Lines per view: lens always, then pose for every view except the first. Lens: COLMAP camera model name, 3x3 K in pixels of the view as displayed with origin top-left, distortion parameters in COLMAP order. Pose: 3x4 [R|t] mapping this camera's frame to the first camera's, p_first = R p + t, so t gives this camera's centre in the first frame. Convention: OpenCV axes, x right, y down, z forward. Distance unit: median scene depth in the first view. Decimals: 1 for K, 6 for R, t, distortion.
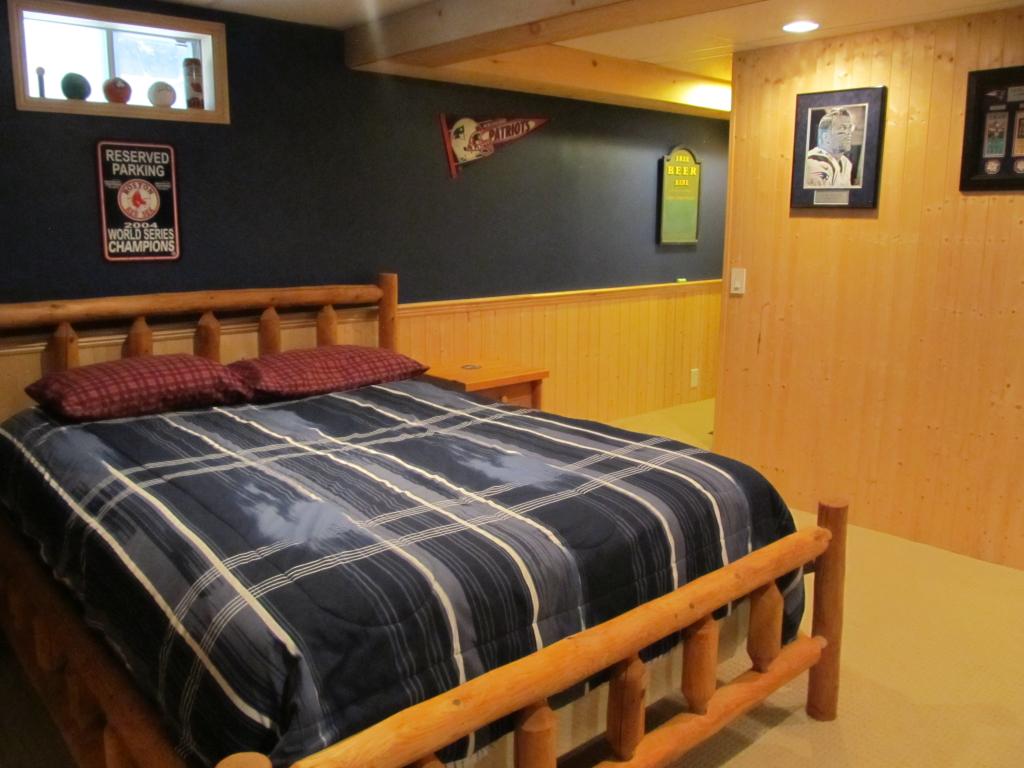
lens RADIAL K [[843.2, 0, 510.5], [0, 843.2, 384.6], [0, 0, 1]] dist [-0.056643, 0.021735]
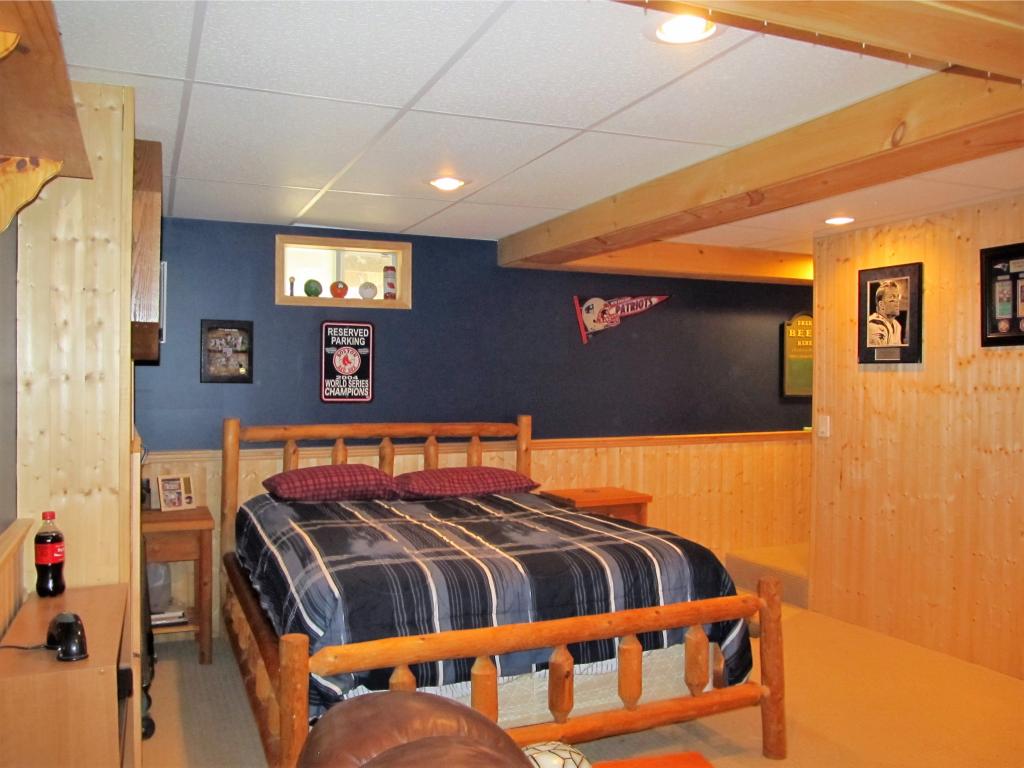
lens RADIAL K [[843.2, 0, 508.8], [0, 843.2, 380.3], [0, 0, 1]] dist [-0.056643, 0.021735]
pose [[0.952665, -0.001496, -0.304017, 0.273123], [-0.057051, 0.981343, -0.183604, 0.068234], [0.298620, 0.192258, 0.934807, -0.295494]]
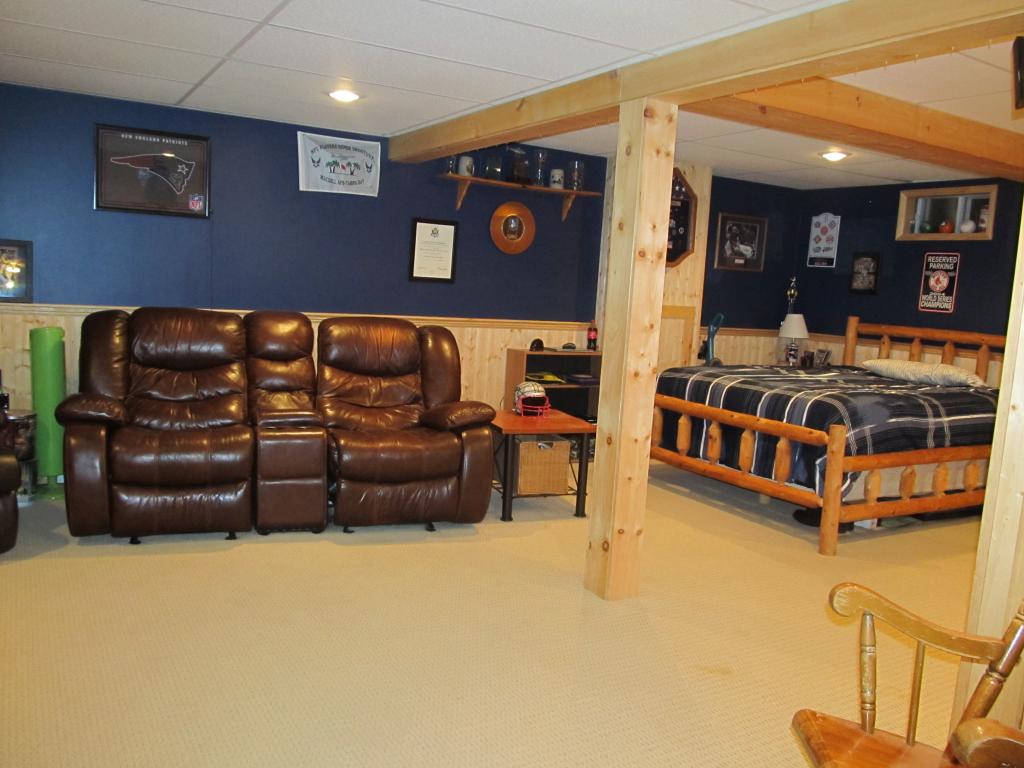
lens RADIAL K [[843.2, 0, 507.9], [0, 843.2, 385.9], [0, 0, 1]] dist [-0.056643, 0.021735]
pose [[-0.185931, 0.103394, -0.977108, 1.614213], [-0.253582, 0.955710, 0.149383, -0.021637], [0.949276, 0.275552, -0.151477, 0.391189]]
